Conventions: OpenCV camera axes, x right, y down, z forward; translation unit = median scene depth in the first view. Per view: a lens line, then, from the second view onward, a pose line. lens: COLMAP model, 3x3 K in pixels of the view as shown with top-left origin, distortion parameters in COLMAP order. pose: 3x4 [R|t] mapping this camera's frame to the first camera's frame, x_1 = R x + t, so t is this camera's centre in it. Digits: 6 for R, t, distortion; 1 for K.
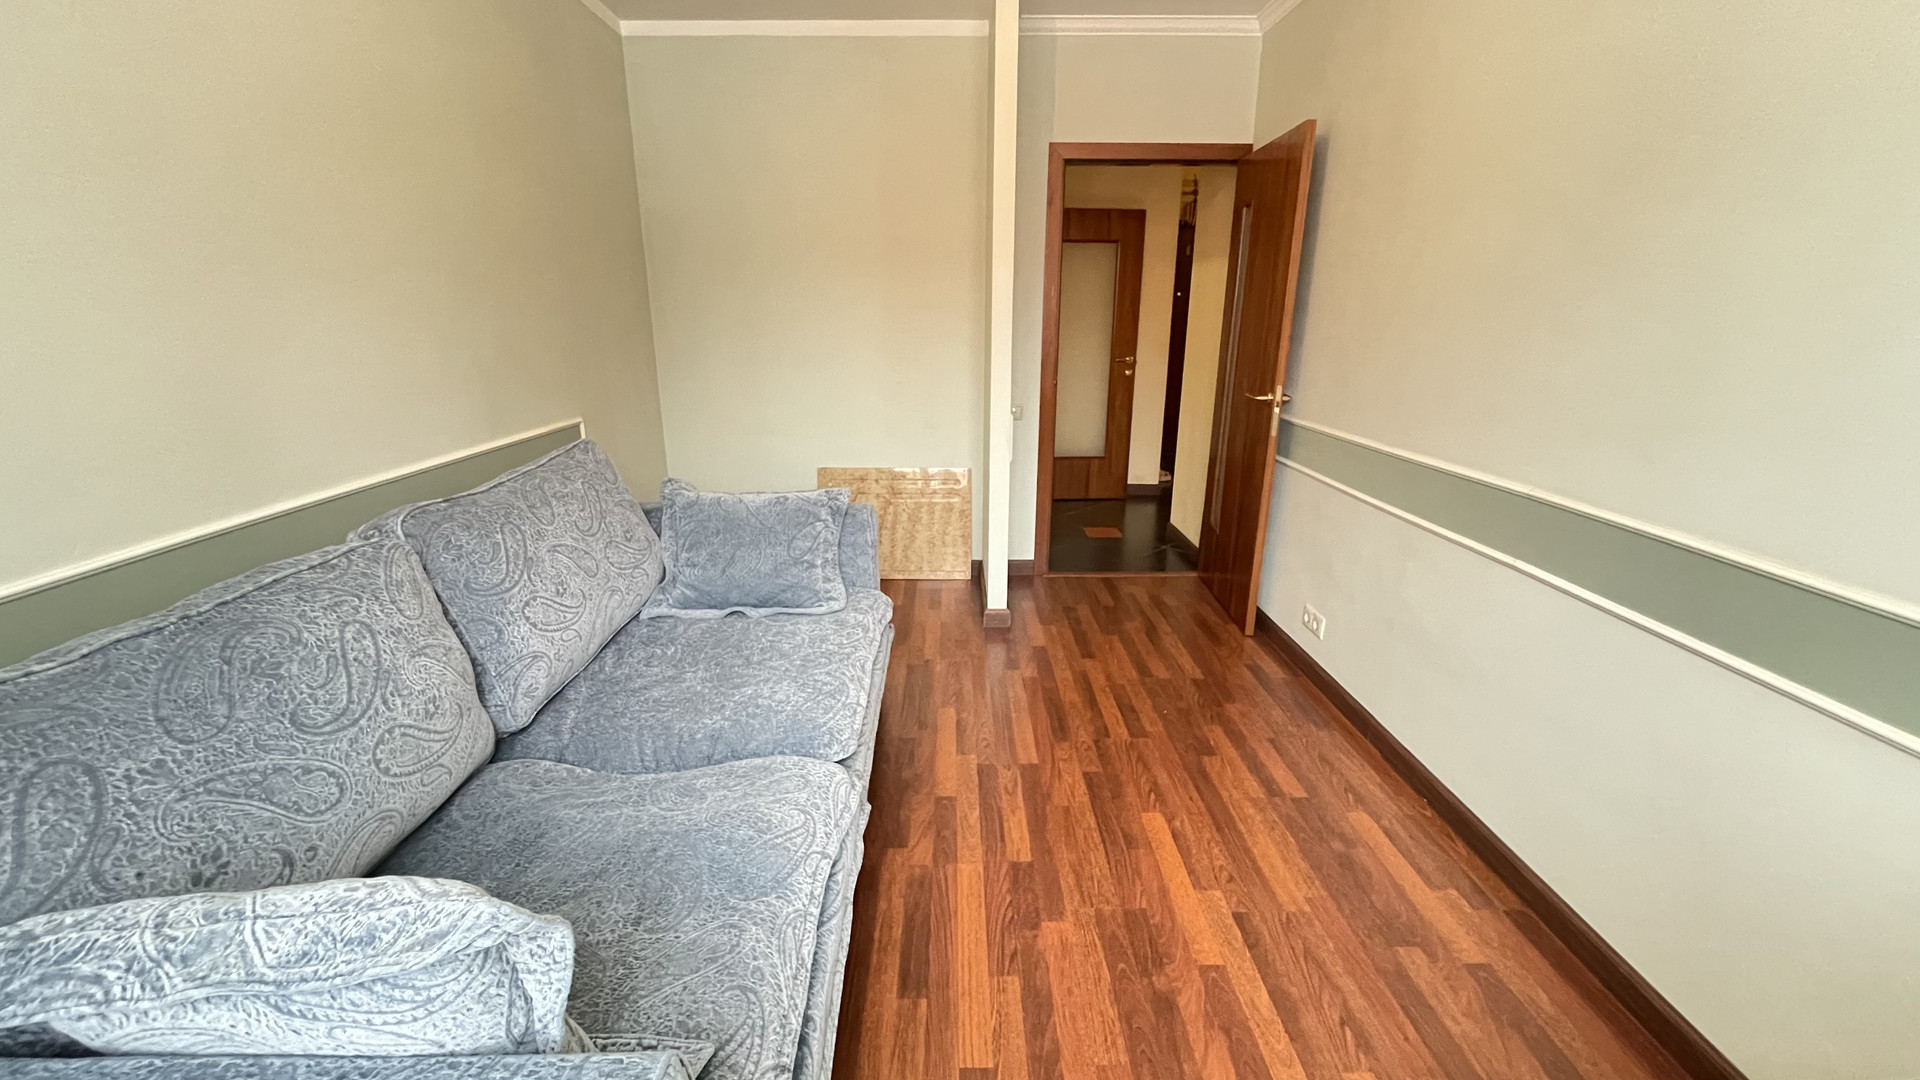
lens RADIAL K [[775.9, 0, 957.0], [0, 775.9, 542.2], [0, 0, 1]] dist [-0.002661, -0.000603]
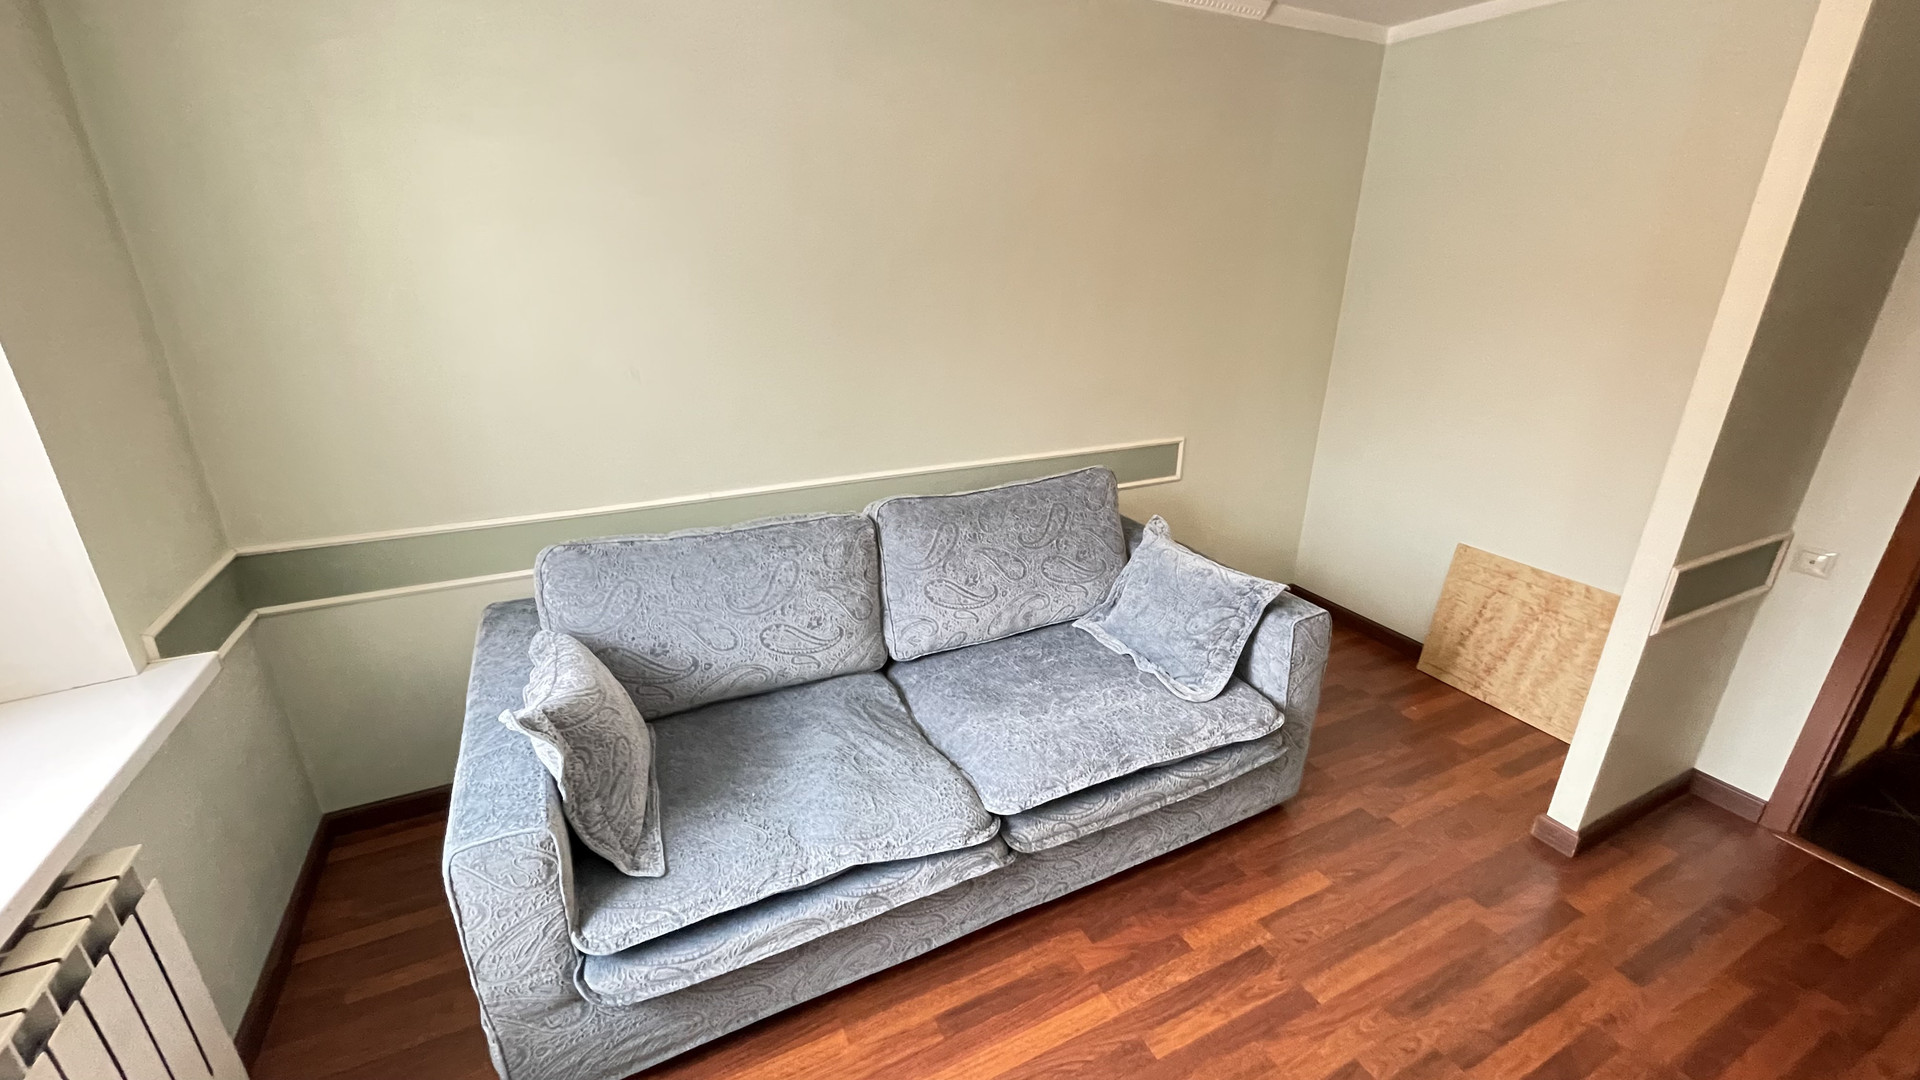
lens RADIAL K [[775.9, 0, 957.0], [0, 775.9, 542.2], [0, 0, 1]] dist [-0.002661, -0.000603]
pose [[0.434548, 0.315493, -0.843583, 0.530323], [-0.263423, 0.940203, 0.215933, -0.257577], [0.861264, 0.128385, 0.491672, 0.287000]]
